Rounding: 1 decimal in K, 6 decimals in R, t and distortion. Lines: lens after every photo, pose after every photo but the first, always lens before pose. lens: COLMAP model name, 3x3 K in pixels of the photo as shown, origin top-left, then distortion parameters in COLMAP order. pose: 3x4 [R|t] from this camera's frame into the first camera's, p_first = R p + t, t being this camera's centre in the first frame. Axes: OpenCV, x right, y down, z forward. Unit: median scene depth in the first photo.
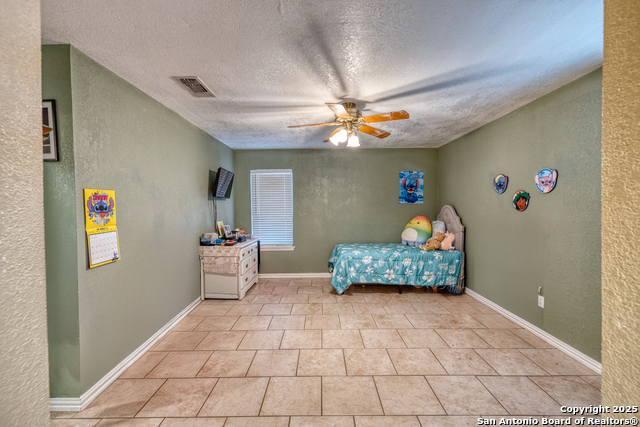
lens RADIAL K [[266.5, 0, 320.2], [0, 266.5, 212.0], [0, 0, 1]] dist [-0.003537, -0.000508]
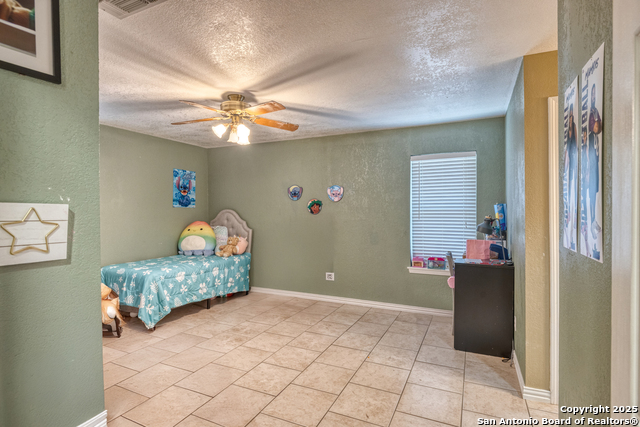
lens RADIAL K [[321.8, 0, 322.8], [0, 321.8, 211.3], [0, 0, 1]] dist [-0.002893, 0.000028]
pose [[0.432695, 0.003674, 0.901533, -0.515923], [0.018642, 0.999741, -0.013021, 0.003076], [-0.901348, 0.022440, 0.432515, 0.190465]]
